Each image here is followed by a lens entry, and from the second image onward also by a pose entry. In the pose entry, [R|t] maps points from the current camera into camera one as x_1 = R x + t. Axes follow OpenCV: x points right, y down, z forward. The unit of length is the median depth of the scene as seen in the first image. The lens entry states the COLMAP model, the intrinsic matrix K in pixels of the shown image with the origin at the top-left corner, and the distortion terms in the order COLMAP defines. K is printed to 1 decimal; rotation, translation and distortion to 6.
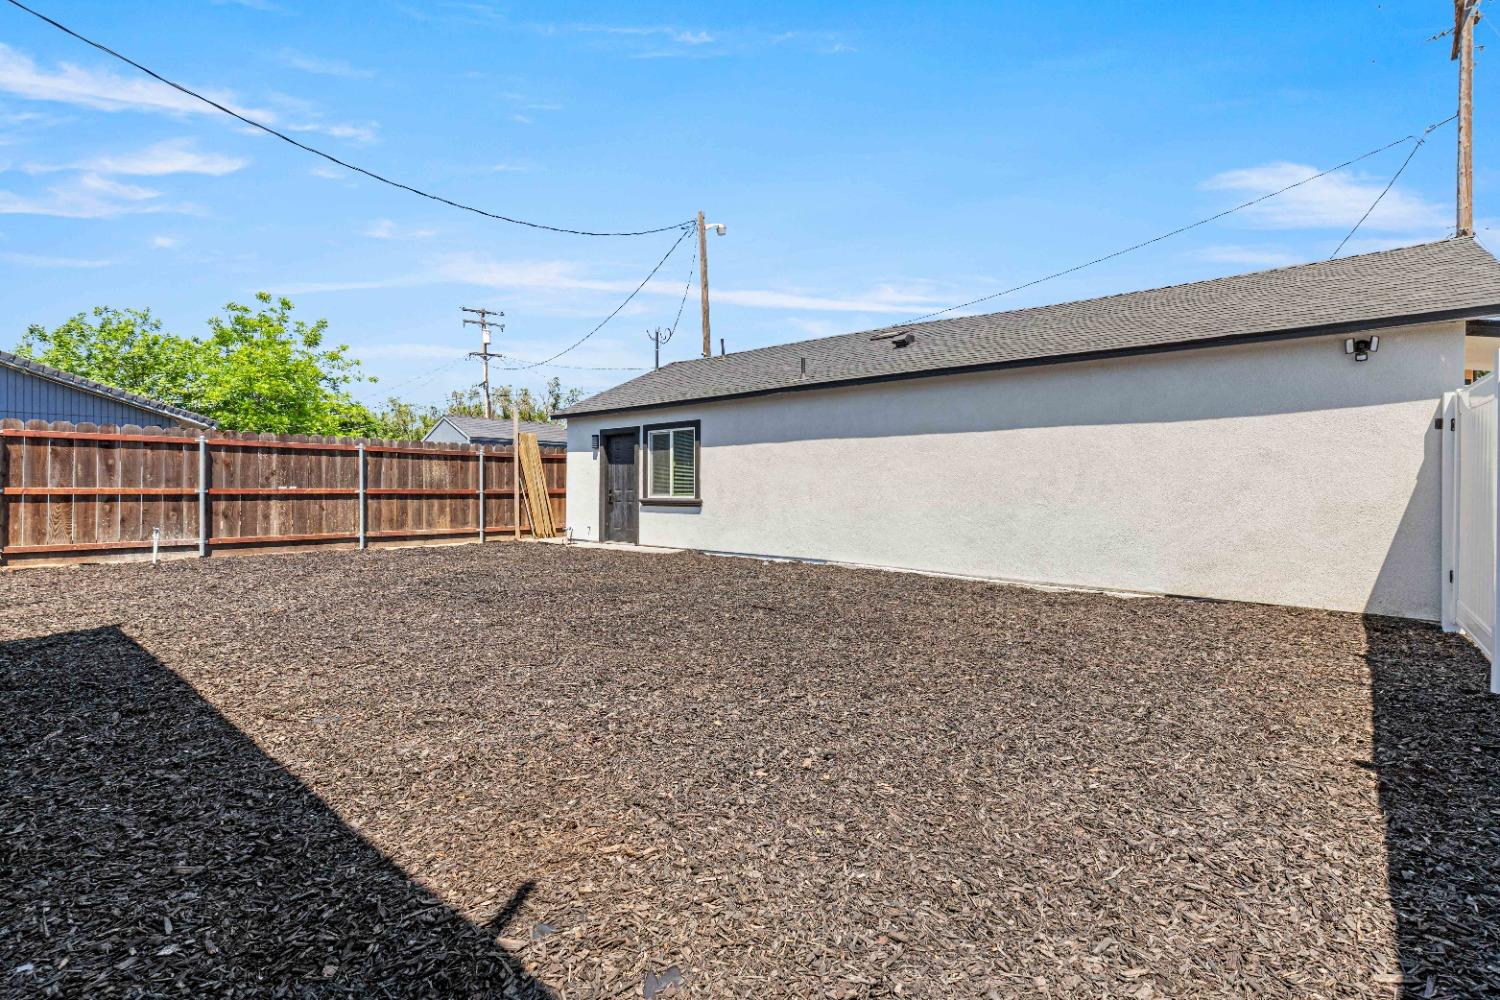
lens RADIAL K [[679.6, 0, 737.8], [0, 679.6, 497.3], [0, 0, 1]] dist [0.013233, 0.000373]
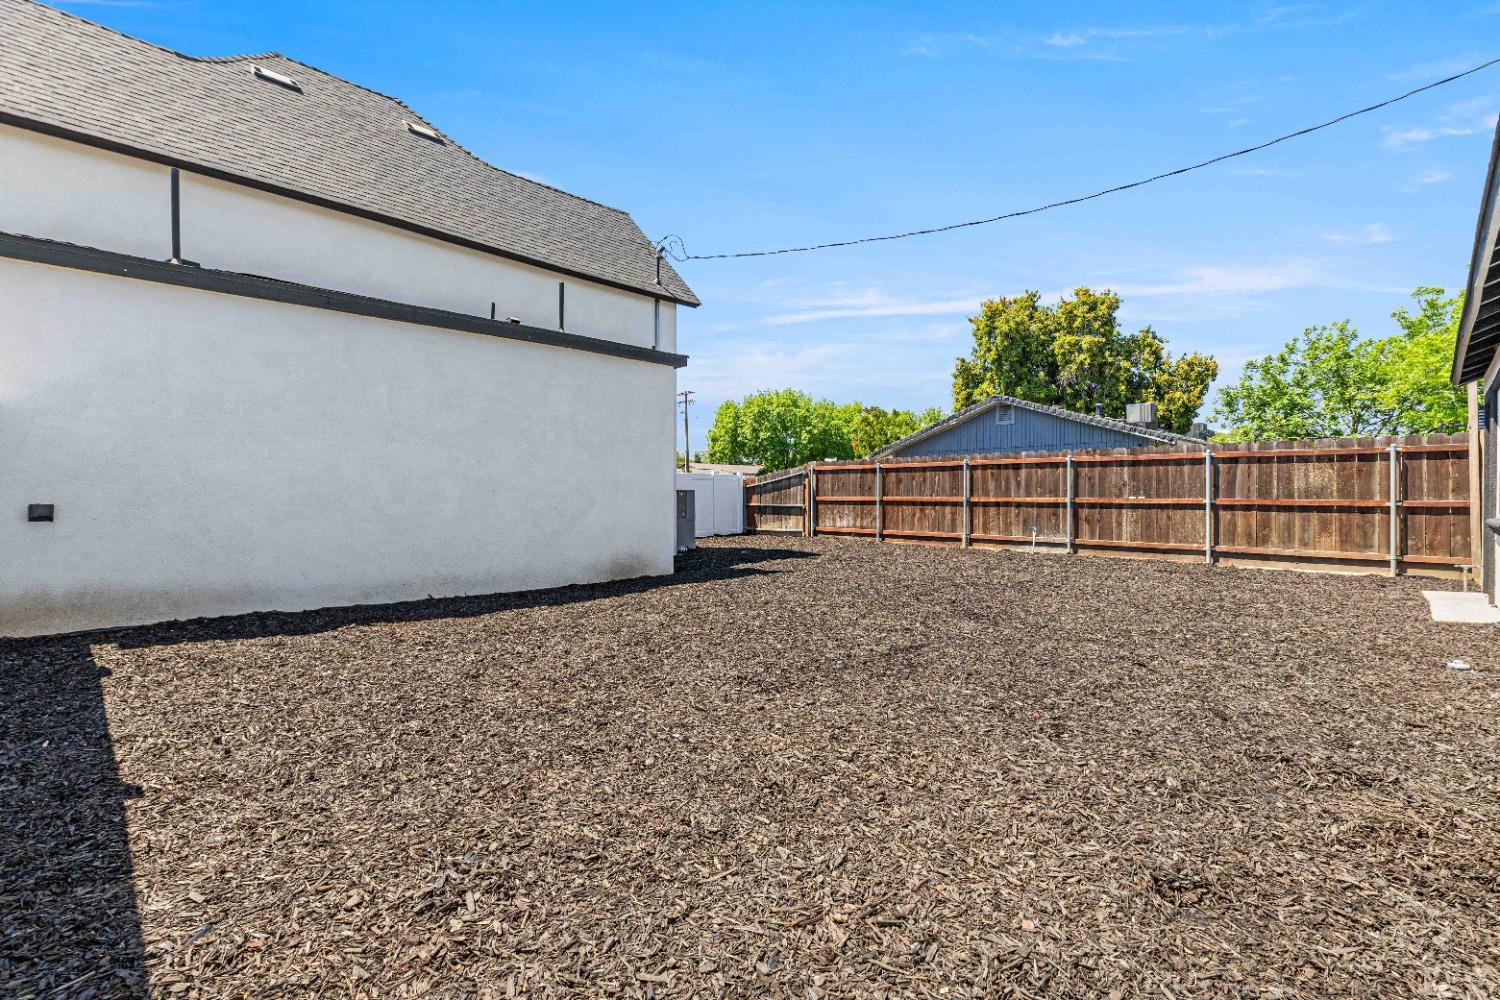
lens RADIAL K [[679.6, 0, 738.4], [0, 679.6, 503.4], [0, 0, 1]] dist [0.013233, 0.000373]
pose [[-0.049413, 0.008517, -0.998742, 0.415970], [-0.017127, 0.999809, 0.009374, -0.004089], [0.998632, 0.017569, -0.049258, 0.407010]]
